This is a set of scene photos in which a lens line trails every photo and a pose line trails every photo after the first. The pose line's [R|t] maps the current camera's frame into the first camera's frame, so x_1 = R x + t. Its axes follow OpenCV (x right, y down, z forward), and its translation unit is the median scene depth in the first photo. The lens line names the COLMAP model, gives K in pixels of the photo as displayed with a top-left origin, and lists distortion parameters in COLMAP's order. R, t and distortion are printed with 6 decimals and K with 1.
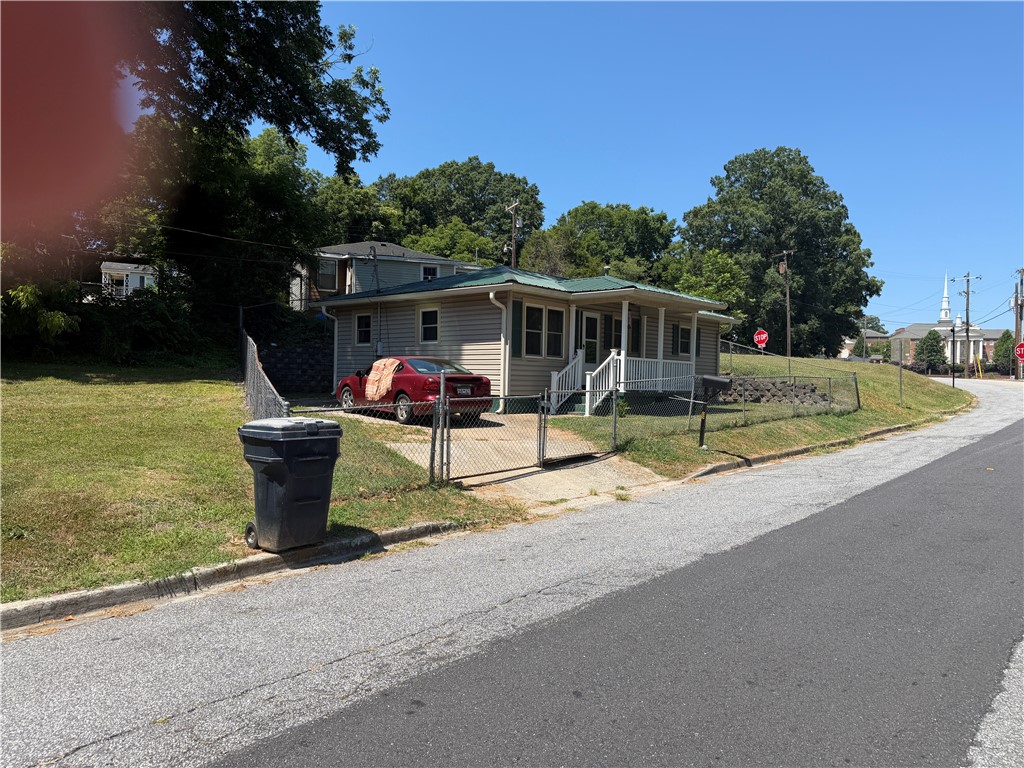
lens RADIAL K [[710.5, 0, 521.3], [0, 710.5, 386.4], [0, 0, 1]] dist [0.013634, -0.002240]
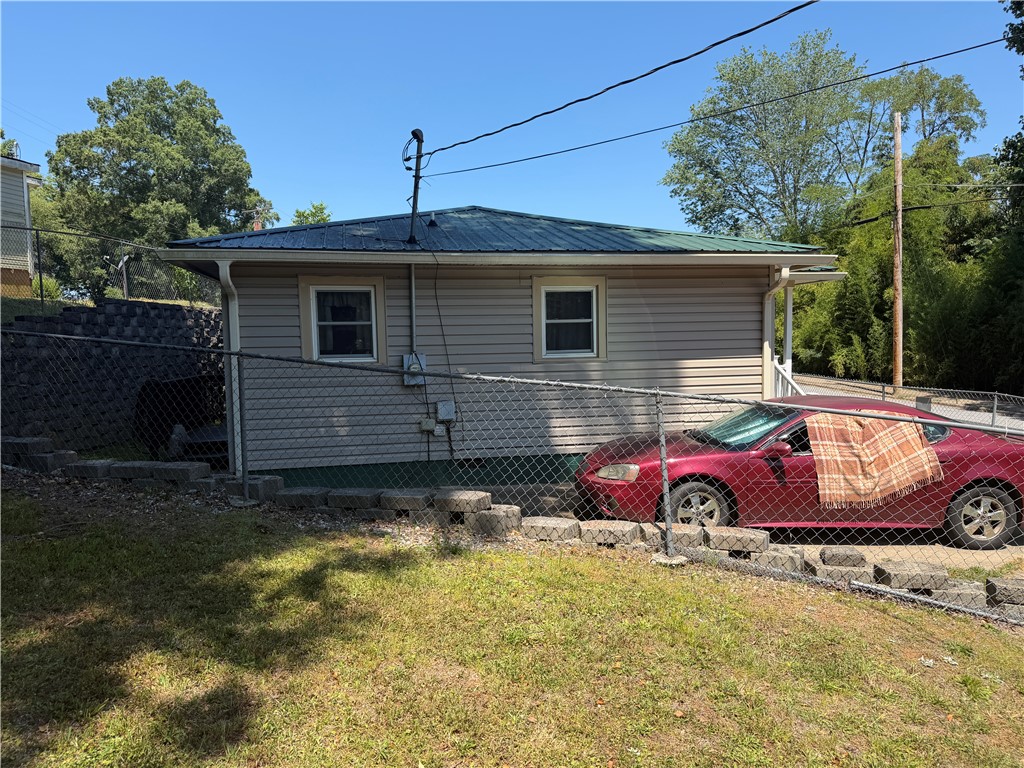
lens RADIAL K [[710.5, 0, 511.9], [0, 710.5, 388.5], [0, 0, 1]] dist [0.013634, -0.002240]
pose [[0.618381, -0.082089, 0.781579, -0.156339], [0.035089, 0.996422, 0.076892, -0.022187], [-0.785095, -0.020124, 0.619049, 0.205682]]
